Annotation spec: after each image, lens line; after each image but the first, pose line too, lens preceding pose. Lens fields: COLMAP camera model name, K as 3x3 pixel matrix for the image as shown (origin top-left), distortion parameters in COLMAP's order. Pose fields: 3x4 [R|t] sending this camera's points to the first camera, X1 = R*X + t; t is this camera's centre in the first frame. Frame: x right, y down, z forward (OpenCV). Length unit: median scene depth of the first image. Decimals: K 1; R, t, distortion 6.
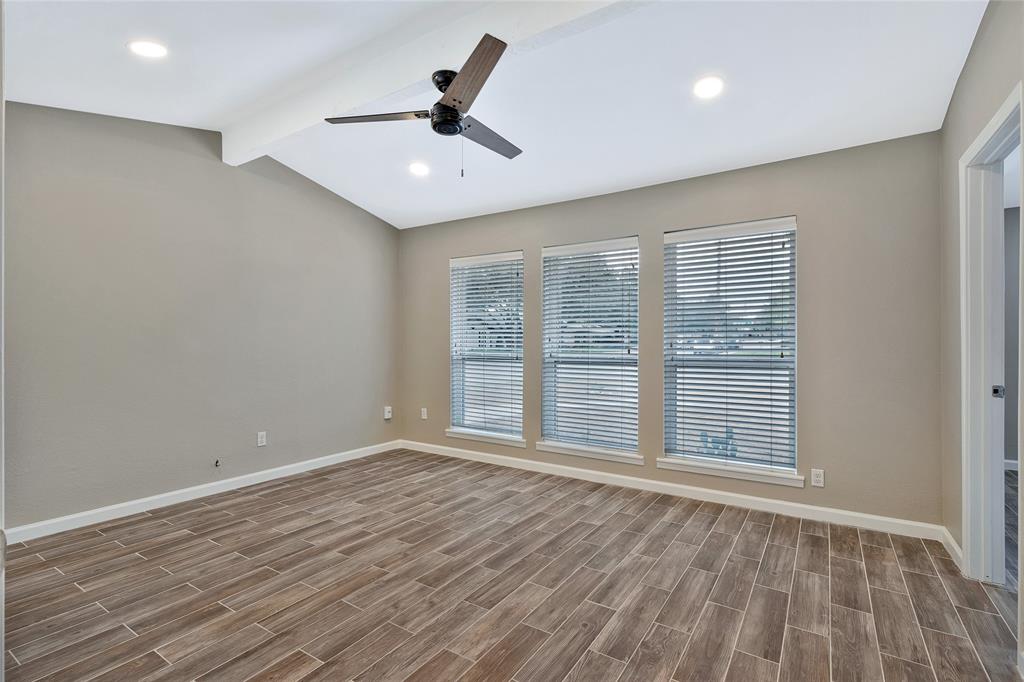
lens RADIAL K [[470.9, 0, 512.1], [0, 470.9, 342.0], [0, 0, 1]] dist [0.000182, 0.000159]
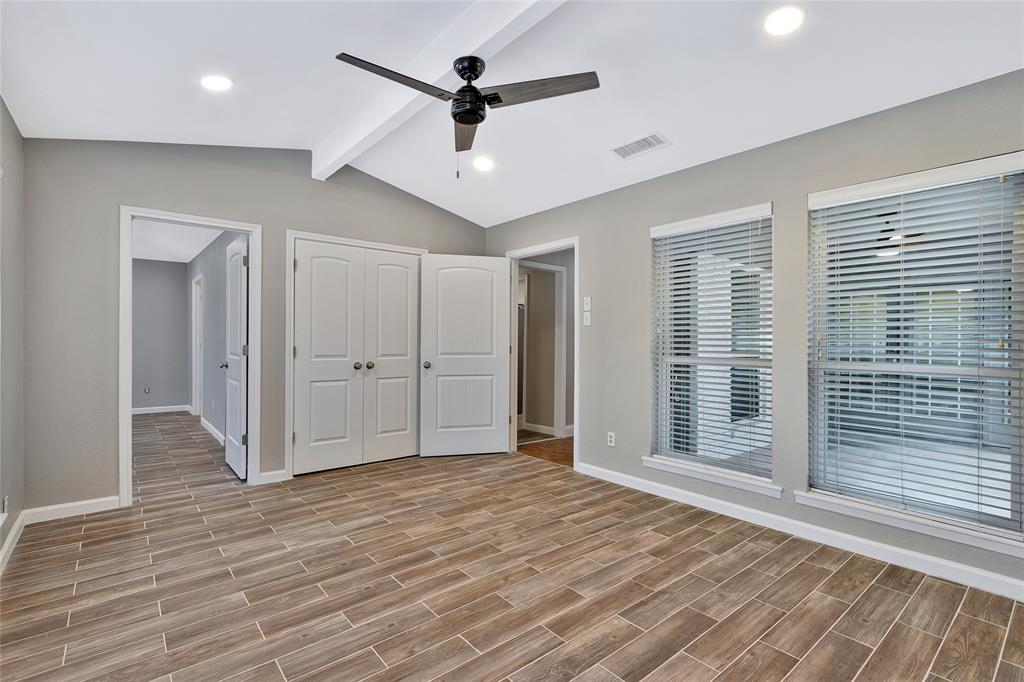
lens RADIAL K [[470.9, 0, 512.5], [0, 470.9, 341.9], [0, 0, 1]] dist [0.000182, 0.000159]
pose [[-0.955931, -0.007009, 0.293509, -0.515302], [-0.008030, 0.999965, -0.002277, 0.002846], [-0.293483, -0.004534, -0.955954, 1.919718]]
